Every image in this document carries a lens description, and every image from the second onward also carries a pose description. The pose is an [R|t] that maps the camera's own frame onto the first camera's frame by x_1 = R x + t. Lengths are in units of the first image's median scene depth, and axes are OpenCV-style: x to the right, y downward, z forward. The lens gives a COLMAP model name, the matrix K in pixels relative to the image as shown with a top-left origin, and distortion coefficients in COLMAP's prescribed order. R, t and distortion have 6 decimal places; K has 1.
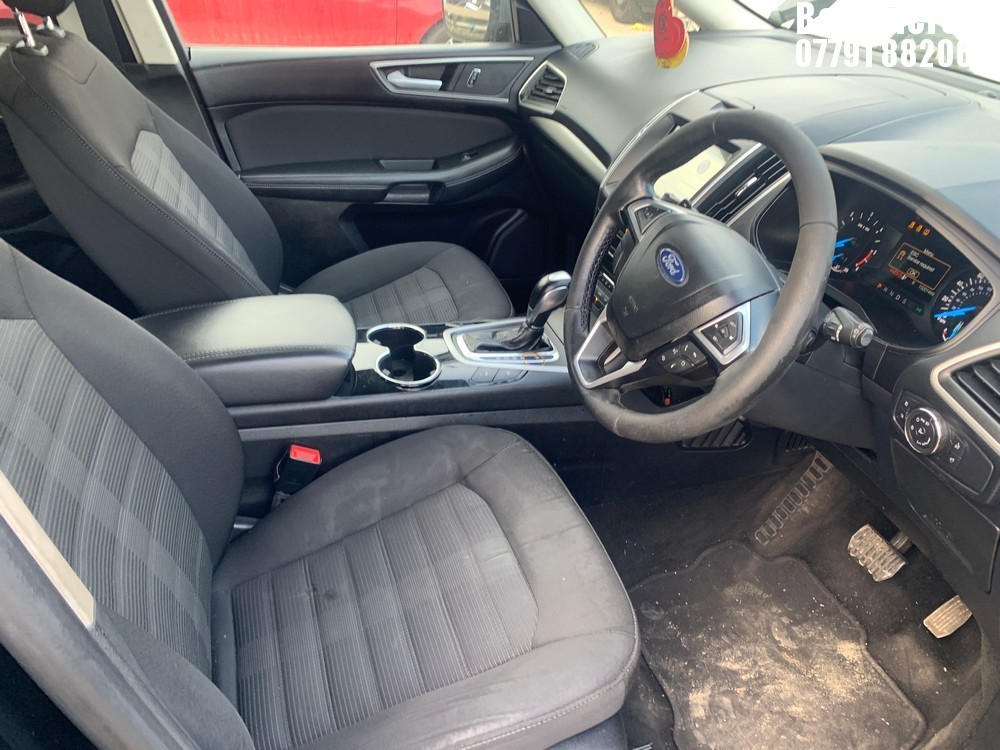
lens RADIAL K [[797.5, 0, 500.0], [0, 797.5, 375.0], [0, 0, 1]] dist [0.001416, 0.007822]
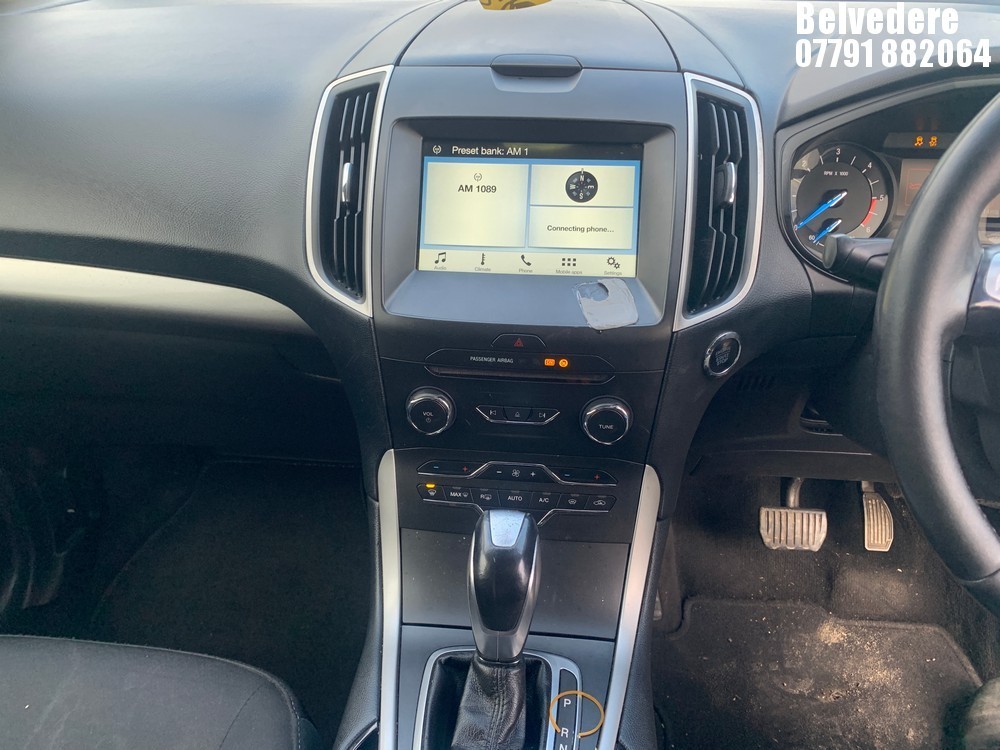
lens RADIAL K [[797.5, 0, 500.0], [0, 797.5, 375.0], [0, 0, 1]] dist [0.001416, 0.007822]
pose [[0.387132, -0.516347, 0.763881, -0.220498], [0.496434, 0.814873, 0.299225, -0.325719], [-0.776970, 0.263377, 0.571795, 0.731647]]
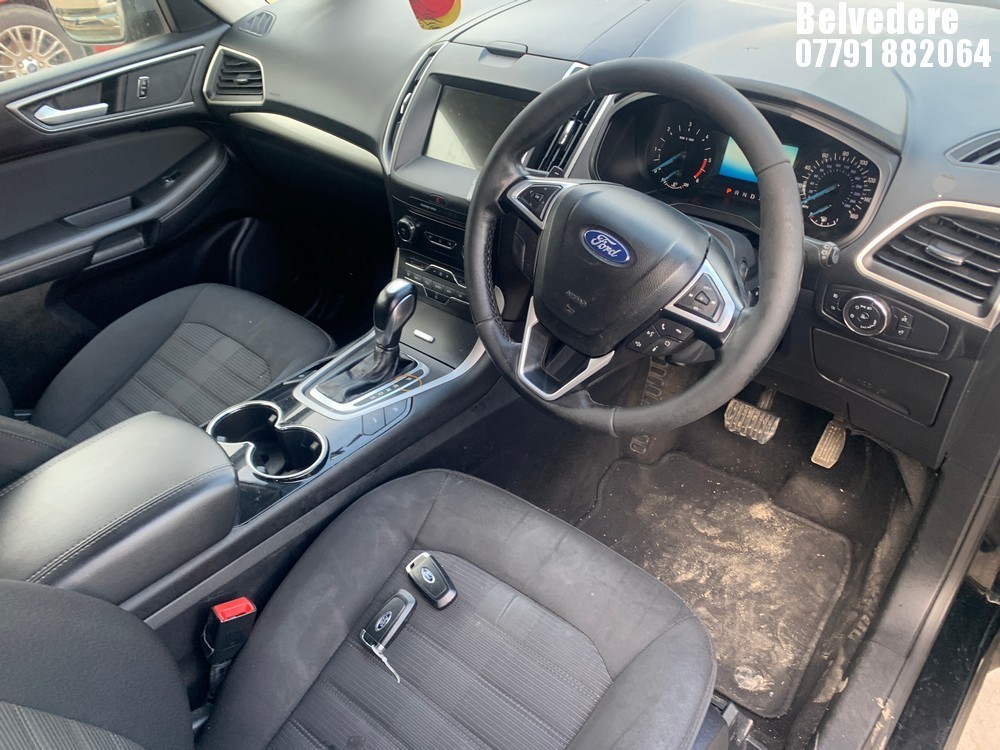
lens RADIAL K [[797.5, 0, 500.0], [0, 797.5, 375.0], [0, 0, 1]] dist [0.001416, 0.007822]
pose [[0.847795, -0.394533, 0.354383, -0.183207], [0.365202, 0.918877, 0.149304, -0.122910], [-0.384540, 0.002843, 0.923104, 0.133038]]
